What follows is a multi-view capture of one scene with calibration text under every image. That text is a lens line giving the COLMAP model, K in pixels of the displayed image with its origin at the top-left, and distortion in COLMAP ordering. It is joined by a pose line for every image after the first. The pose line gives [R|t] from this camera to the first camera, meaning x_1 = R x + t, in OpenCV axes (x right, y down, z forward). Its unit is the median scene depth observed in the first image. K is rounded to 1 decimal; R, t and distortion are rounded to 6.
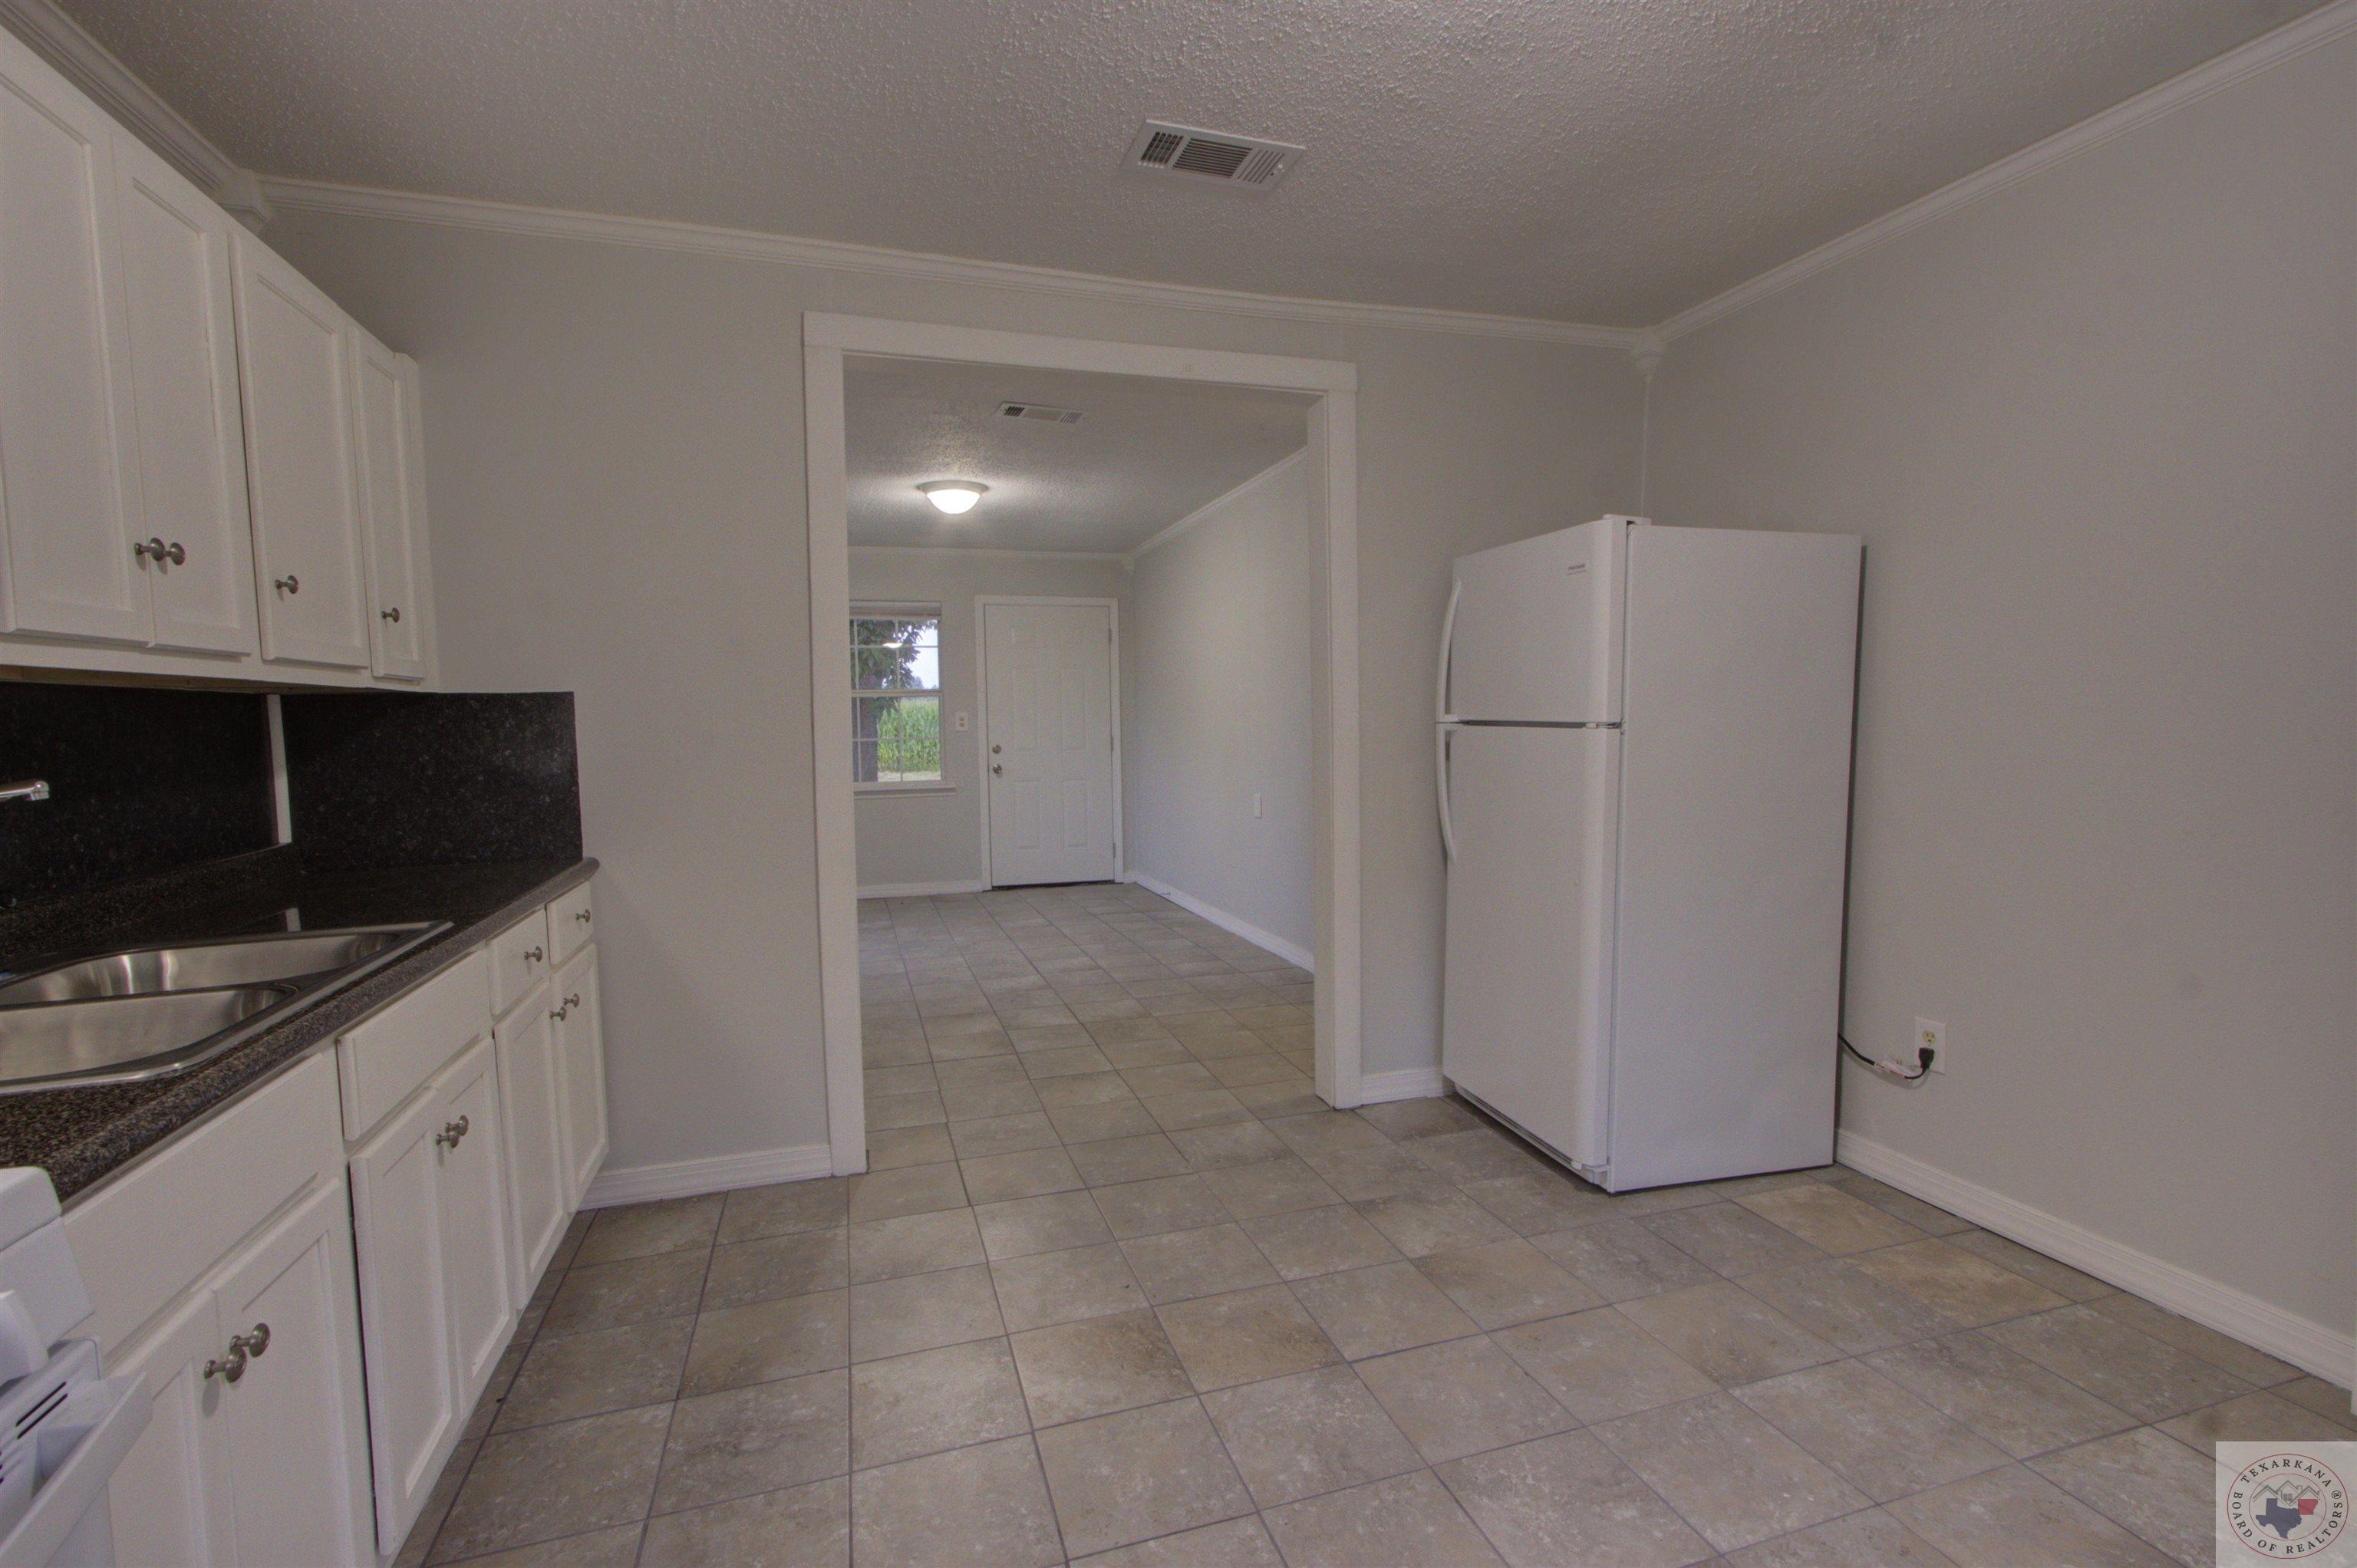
lens RADIAL K [[1084.9, 0, 1188.1], [0, 1084.9, 793.4], [0, 0, 1]] dist [0.004808, 0.004245]
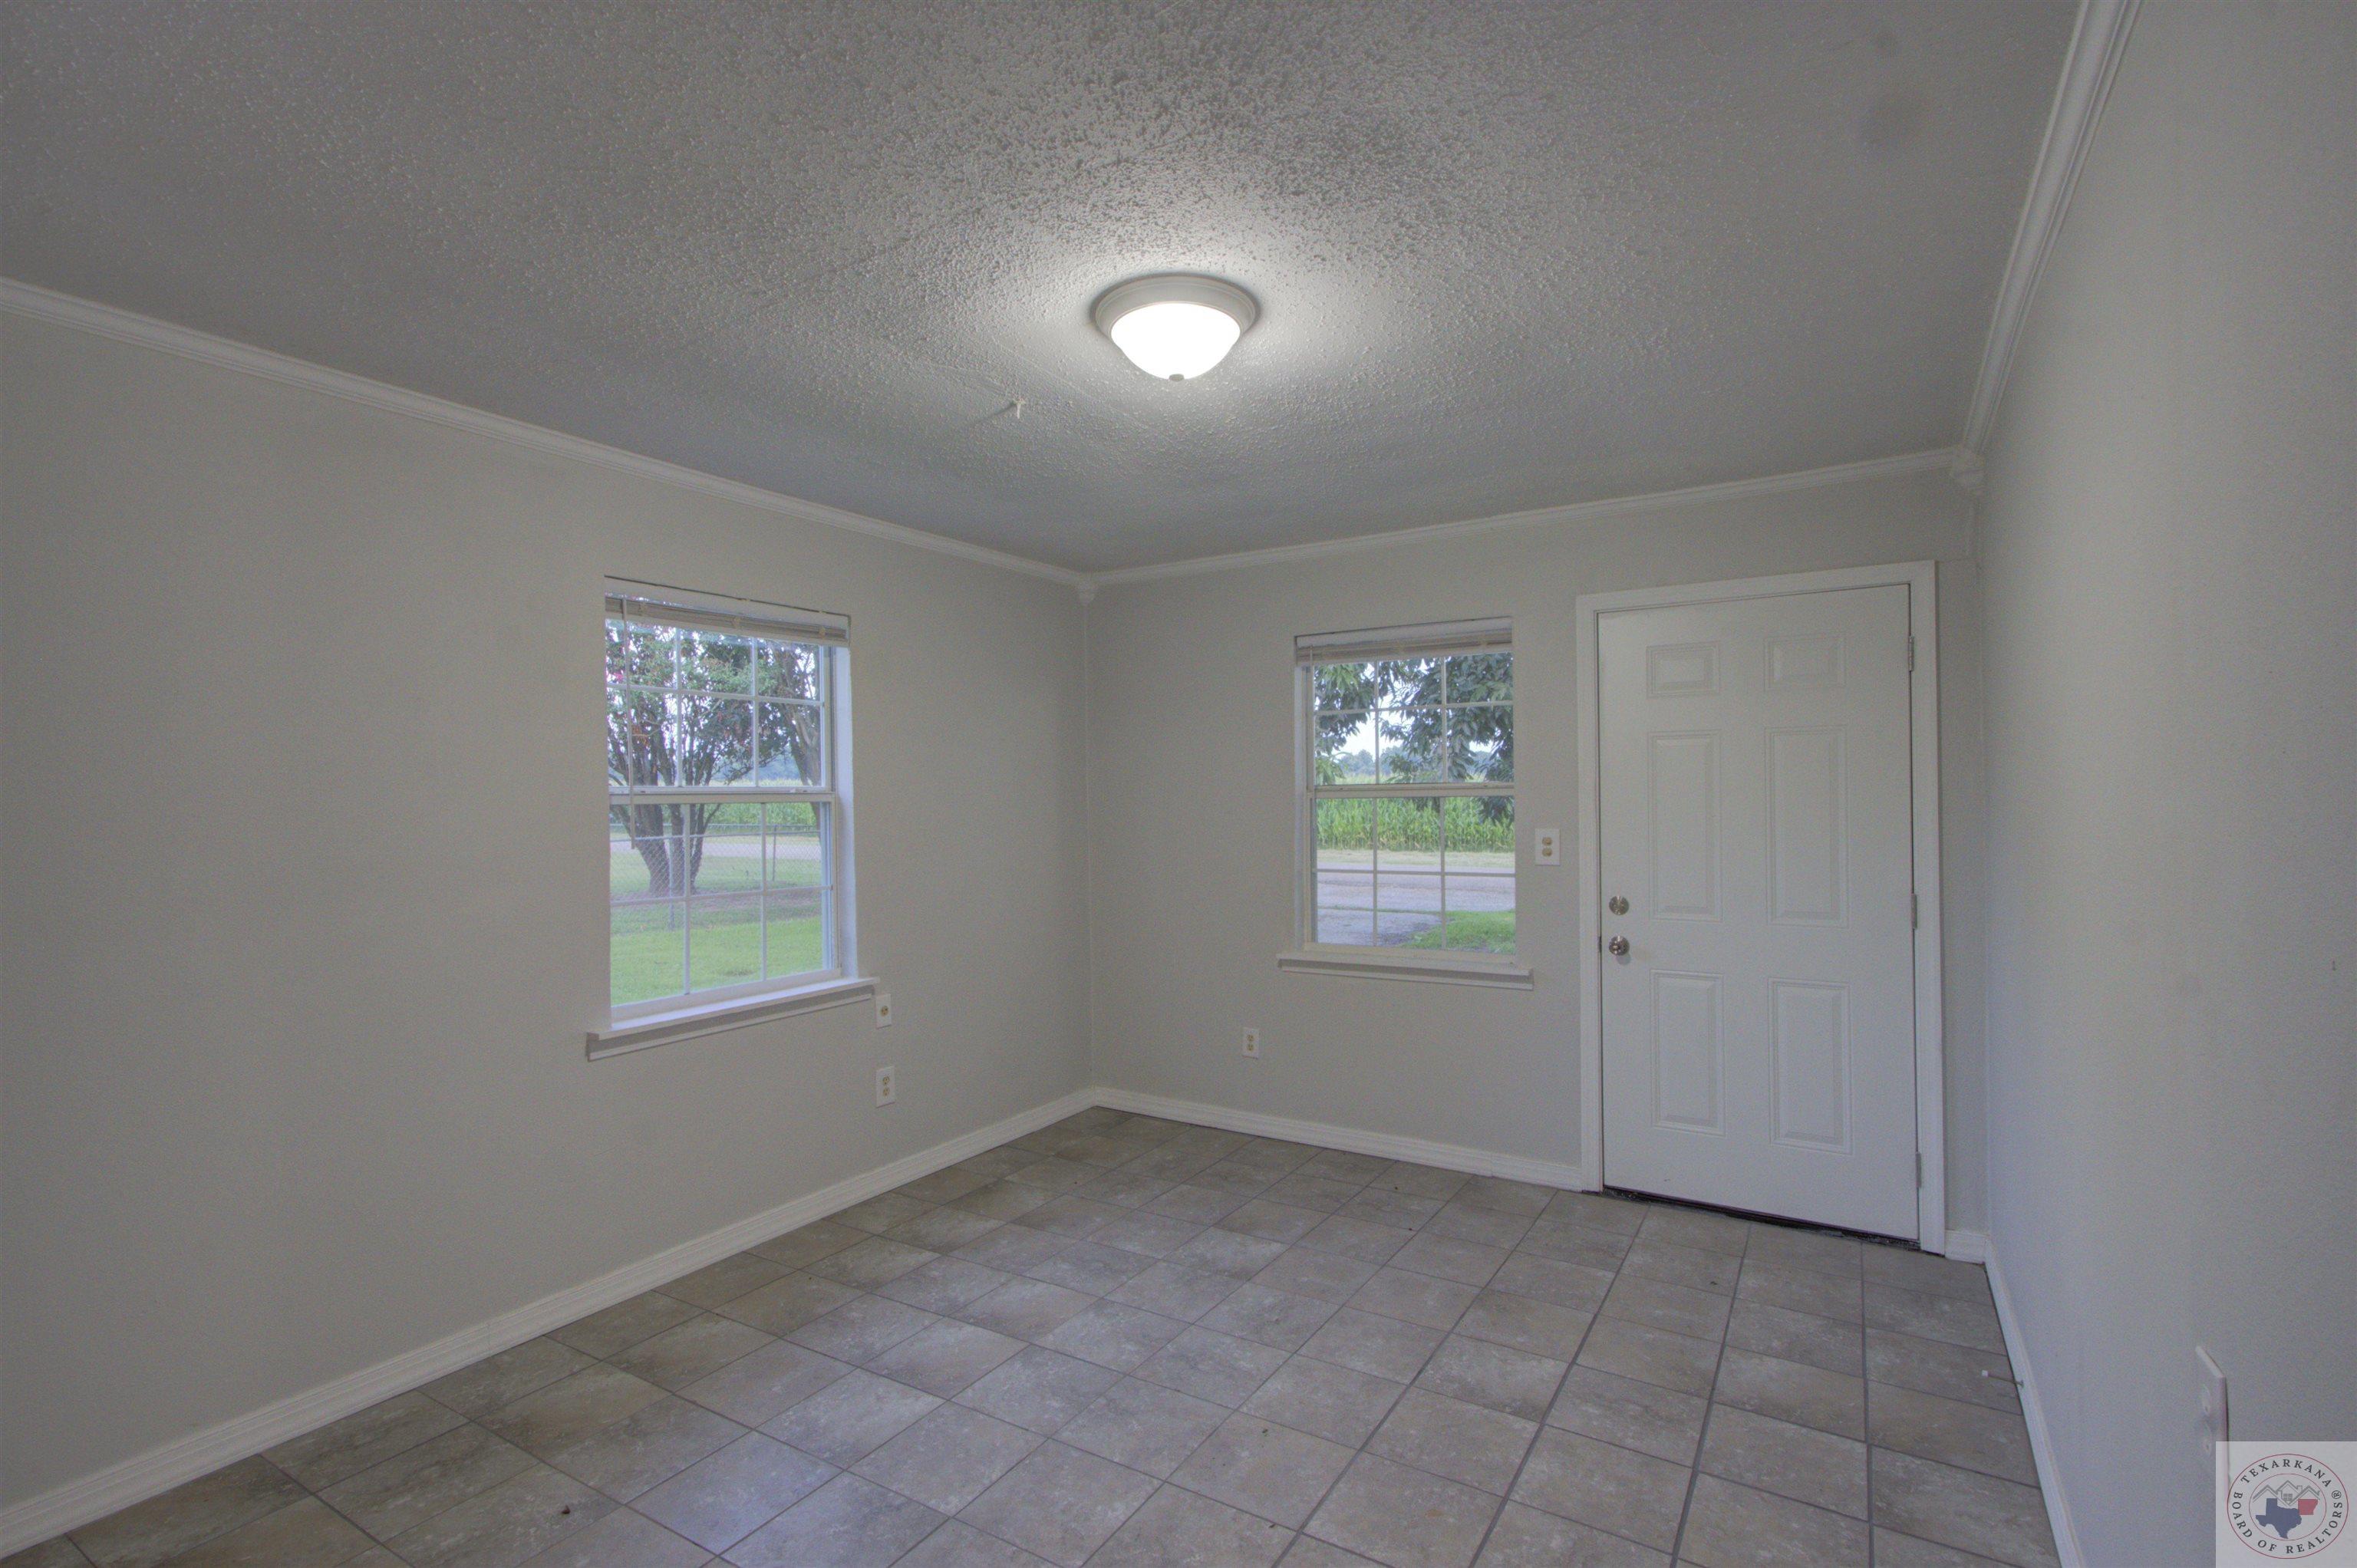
lens RADIAL K [[1084.9, 0, 1189.7], [0, 1084.9, 792.9], [0, 0, 1]] dist [0.004808, 0.004245]
pose [[0.649546, 0.009453, -0.760263, 0.185575], [-0.053640, 0.998001, -0.033419, -0.174772], [0.758428, 0.062488, 0.648755, 1.461105]]
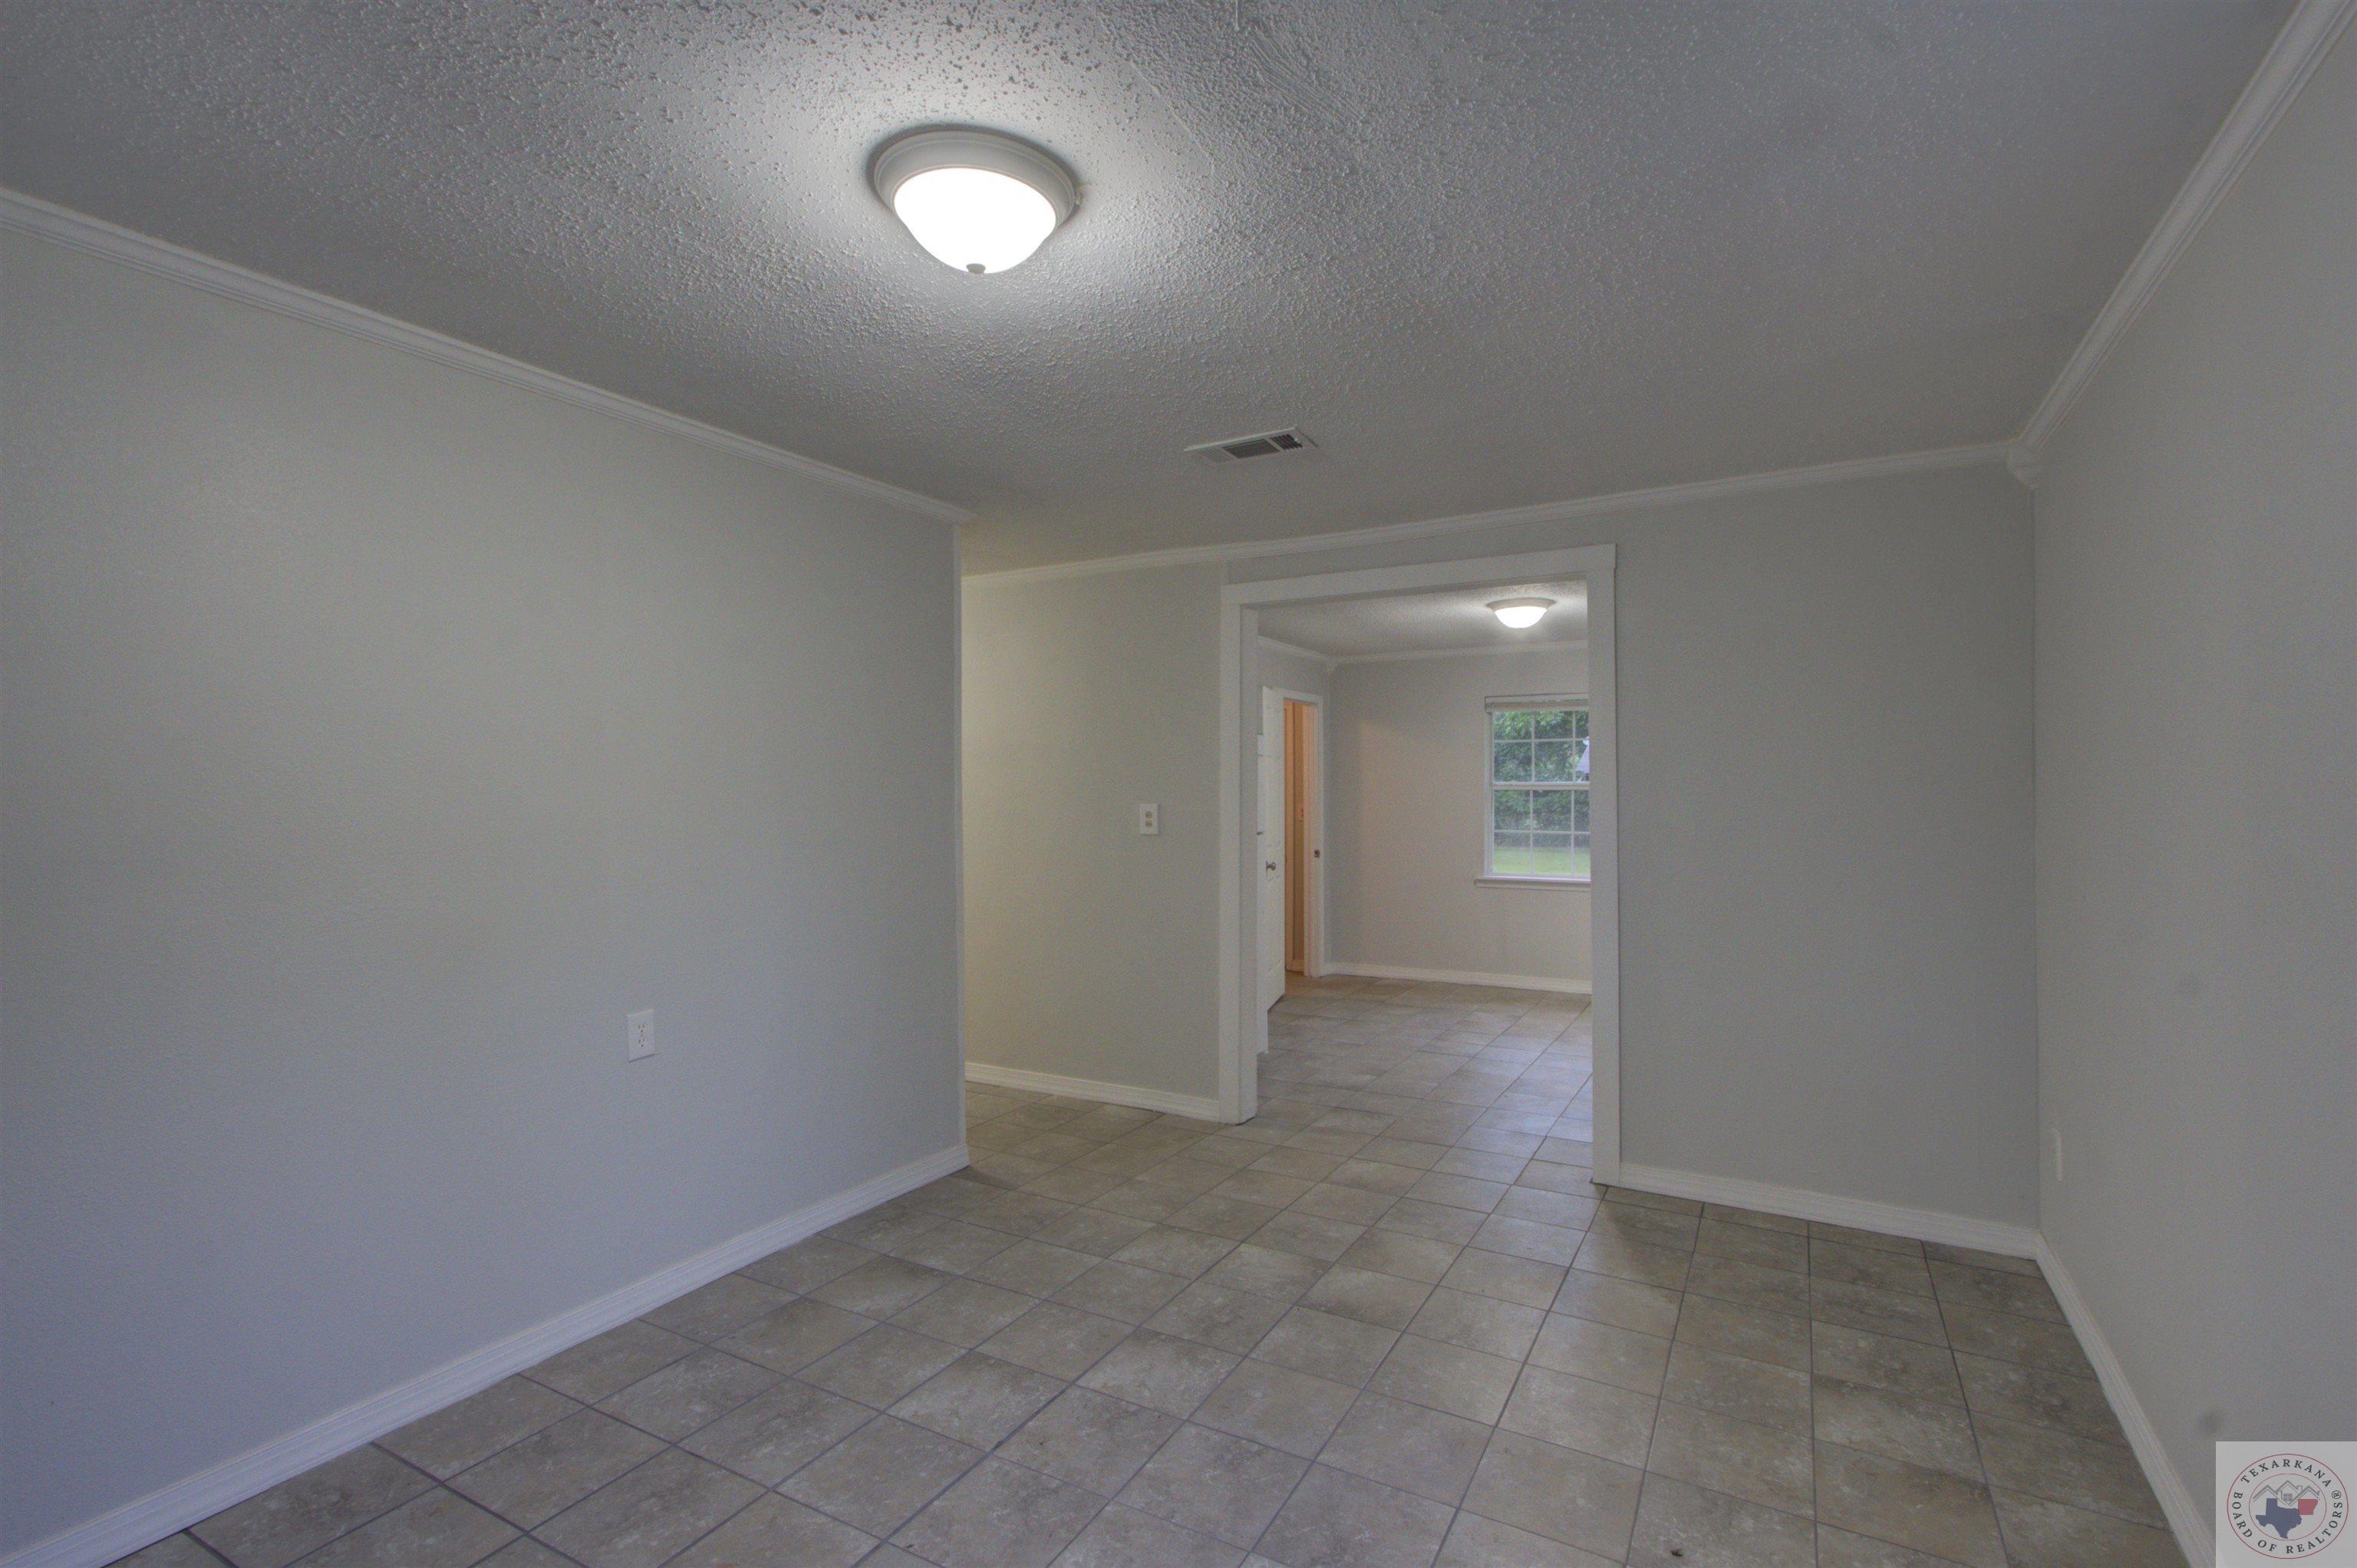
lens RADIAL K [[1084.9, 0, 1182.2], [0, 1084.9, 789.8], [0, 0, 1]] dist [0.004808, 0.004245]
pose [[-0.679480, 0.020891, 0.733397, -0.965217], [0.063770, 0.997493, 0.030668, -0.202130], [-0.730918, 0.067607, -0.679109, 2.310564]]
